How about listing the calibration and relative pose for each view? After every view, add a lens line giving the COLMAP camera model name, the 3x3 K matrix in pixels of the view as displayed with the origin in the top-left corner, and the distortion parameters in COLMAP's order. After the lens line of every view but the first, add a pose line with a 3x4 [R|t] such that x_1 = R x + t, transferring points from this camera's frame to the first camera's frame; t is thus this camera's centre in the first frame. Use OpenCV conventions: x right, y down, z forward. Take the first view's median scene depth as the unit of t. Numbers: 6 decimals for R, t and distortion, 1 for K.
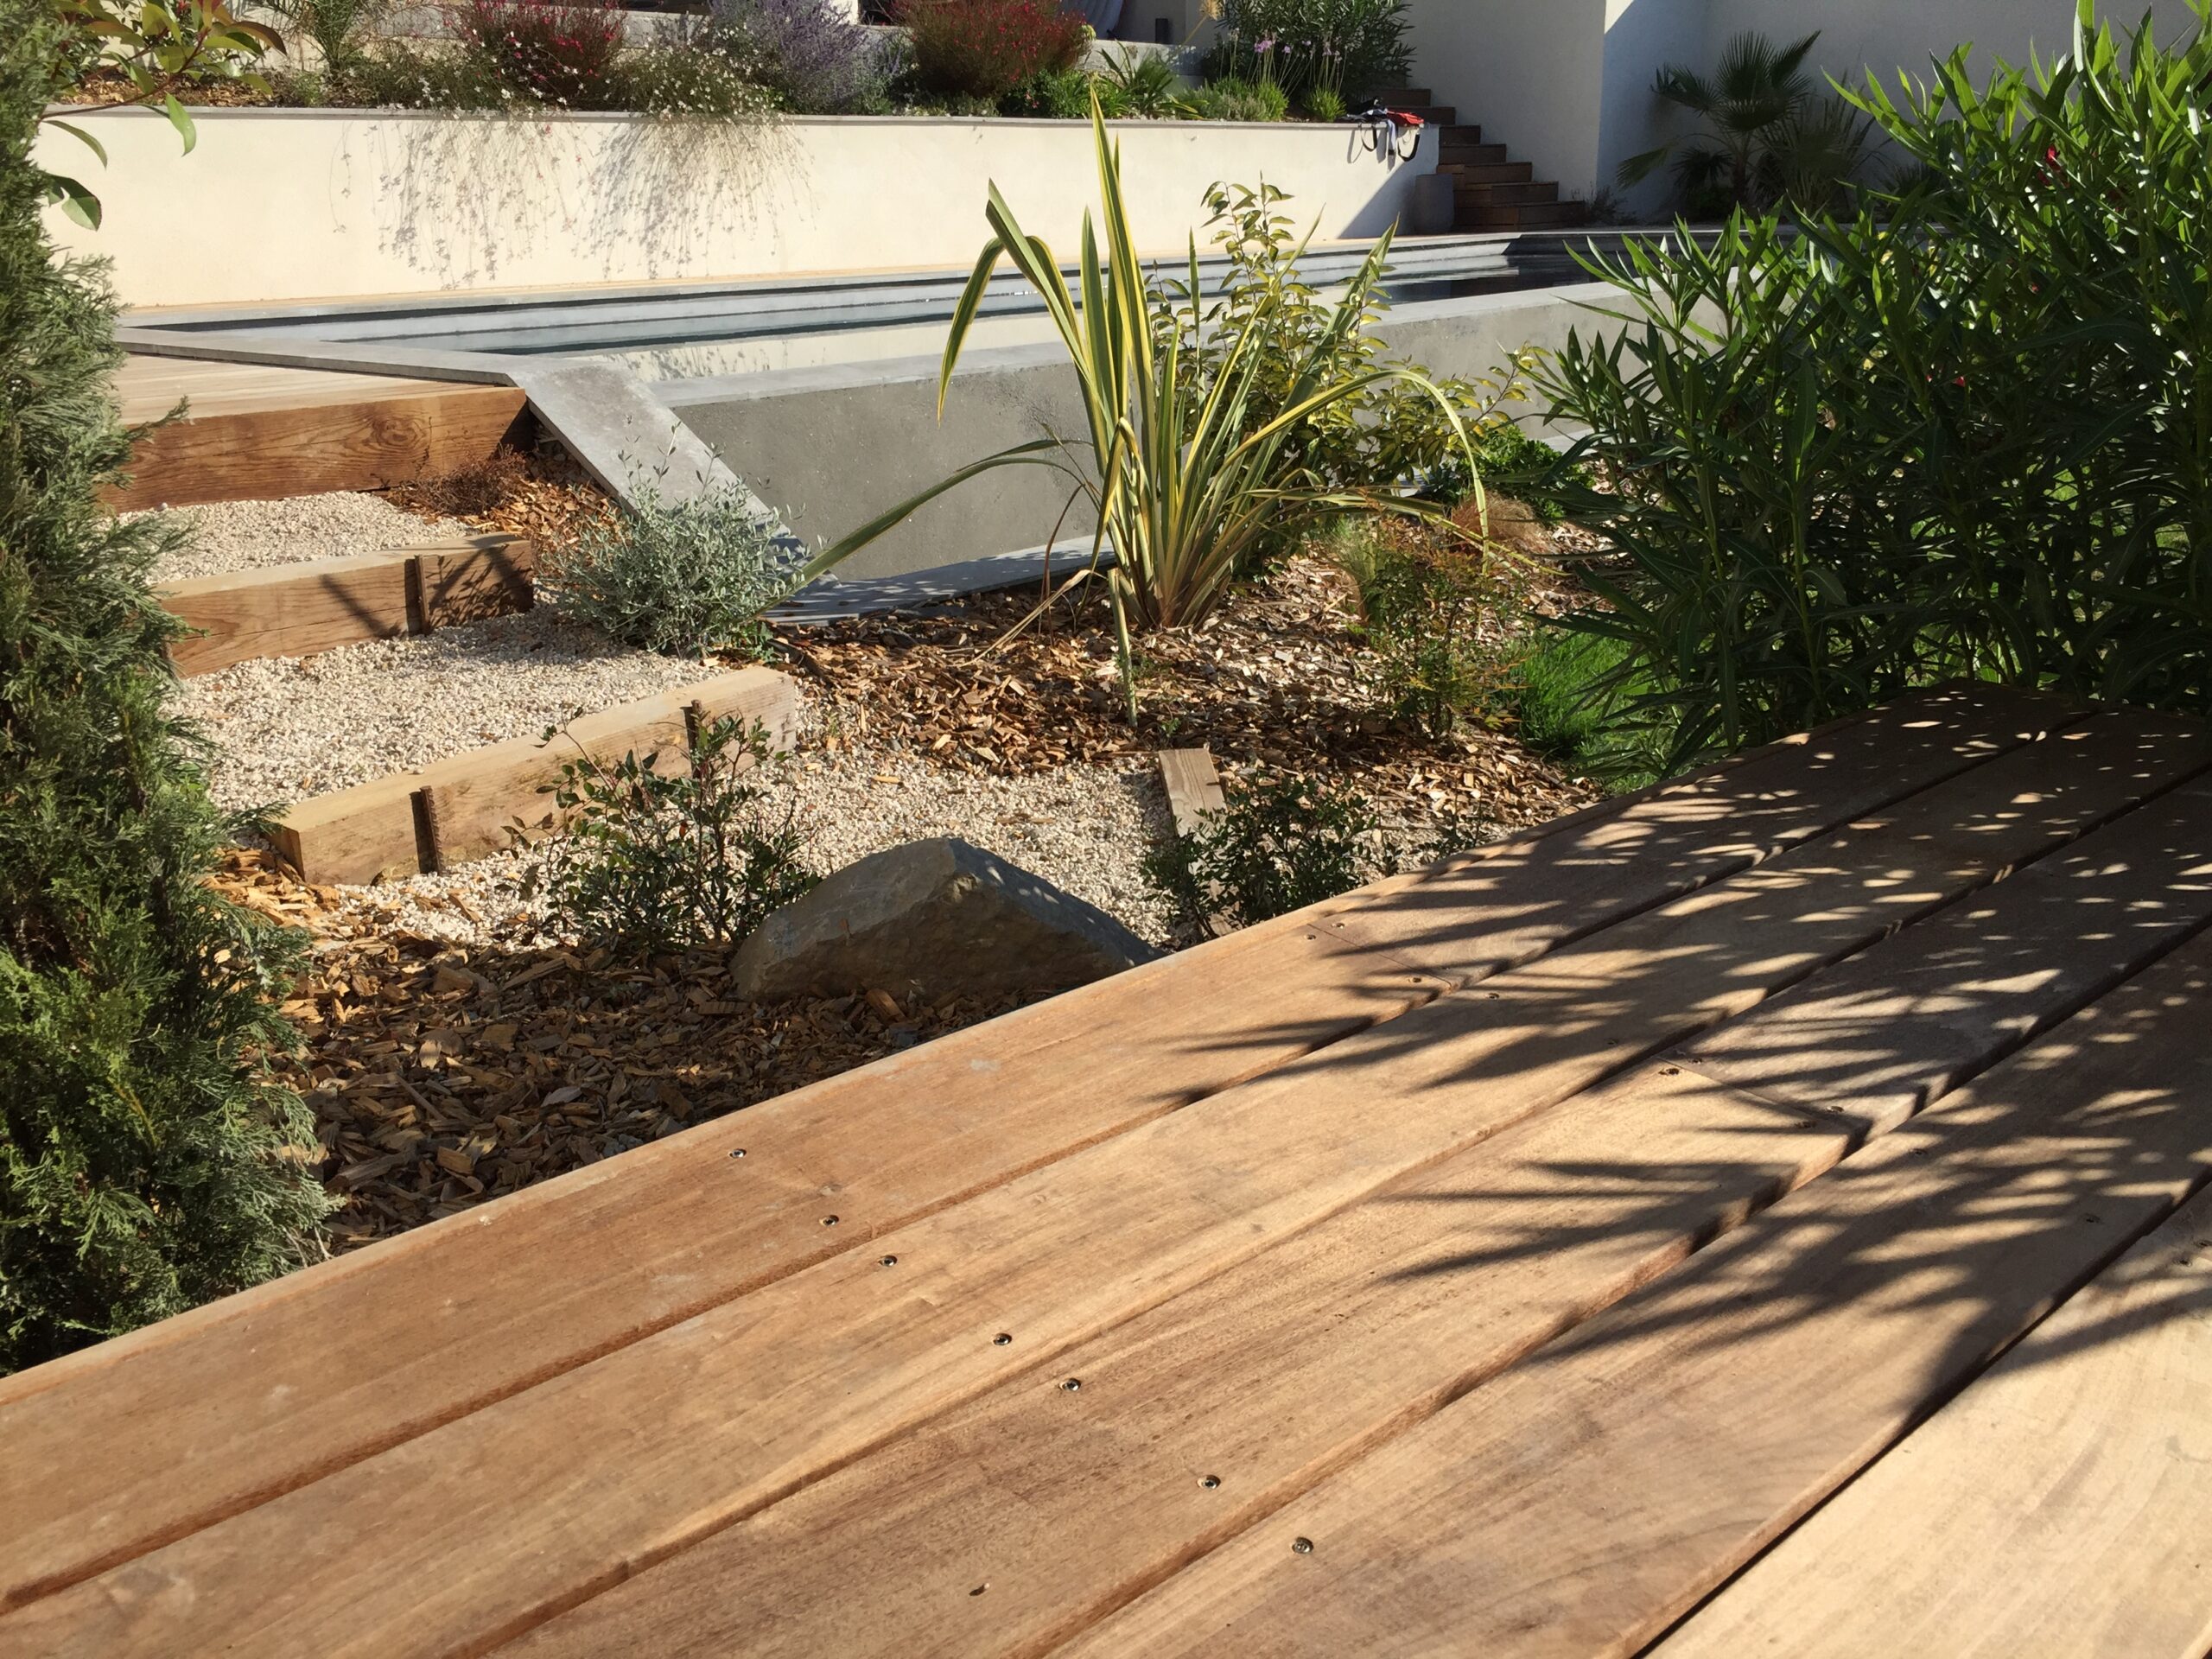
lens RADIAL K [[1895.5, 0, 1107.5], [0, 1895.5, 815.1], [0, 0, 1]] dist [0.095799, -0.134795]
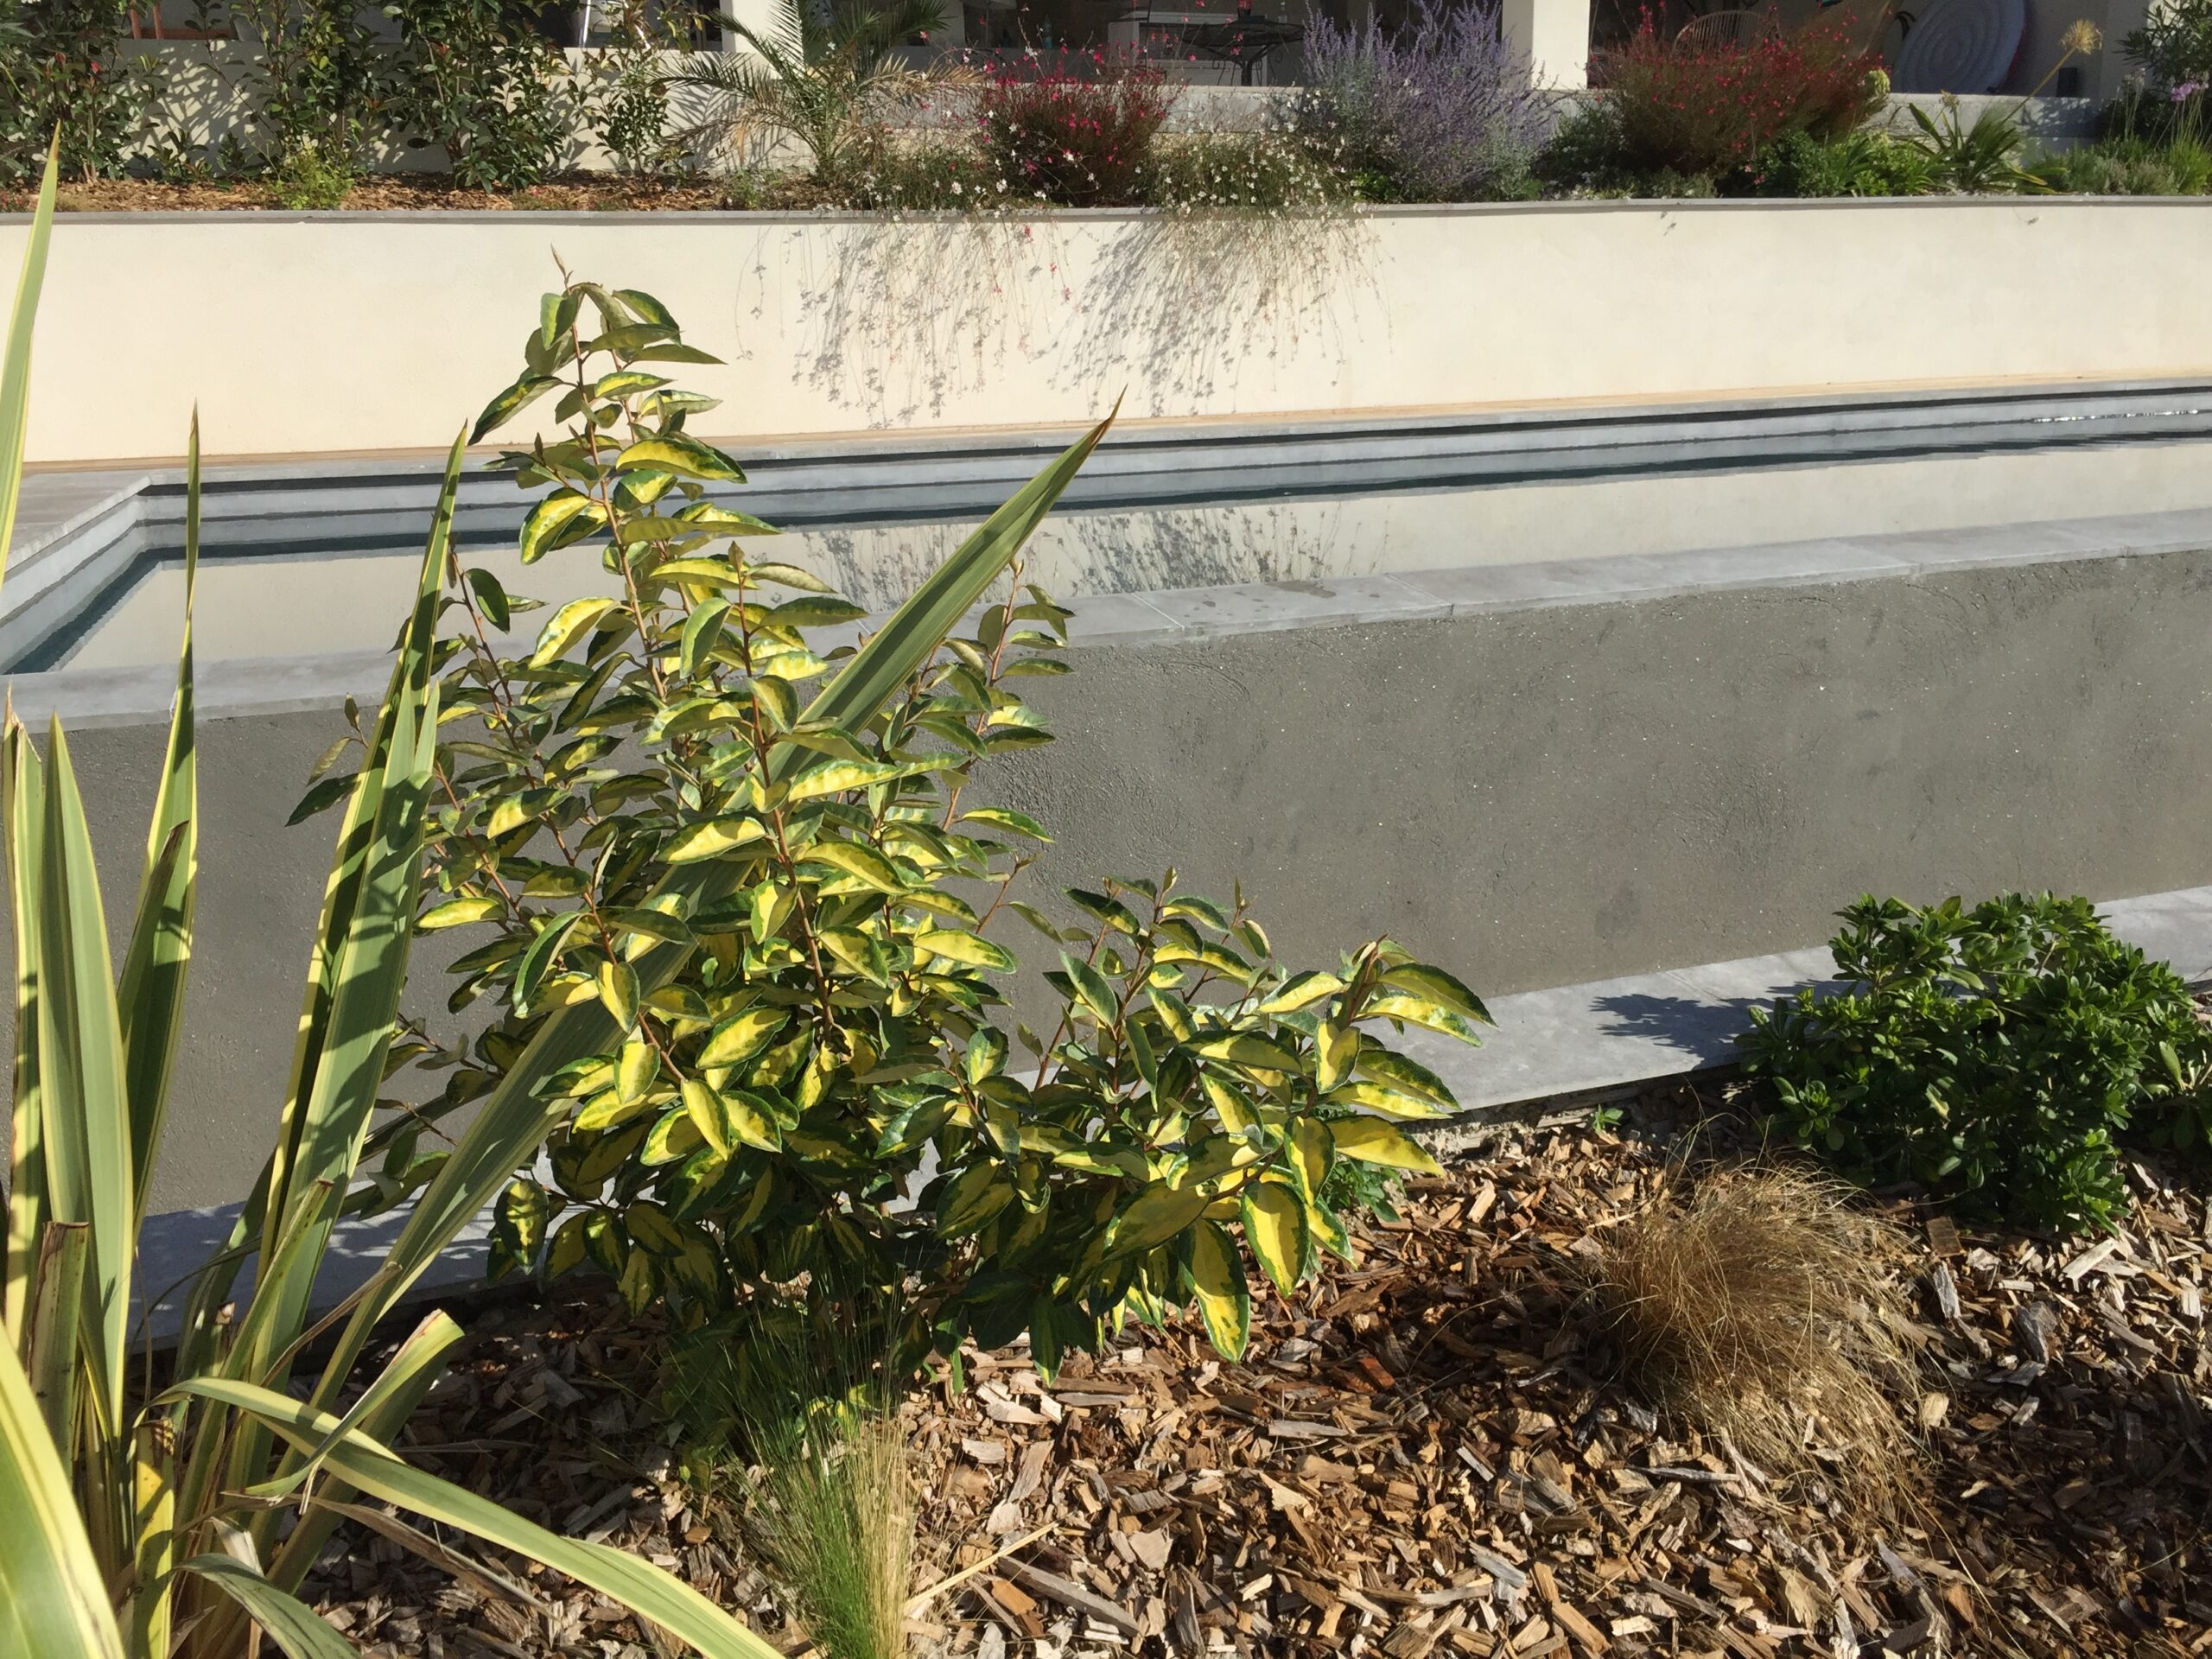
lens RADIAL K [[1888.6, 0, 1102.4], [0, 1888.6, 833.6], [0, 0, 1]] dist [0.079931, -0.110422]
pose [[0.880481, 0.118484, -0.459036, 0.088587], [-0.139626, 0.990128, -0.012252, -0.072543], [0.453053, 0.074881, 0.888333, 0.231347]]
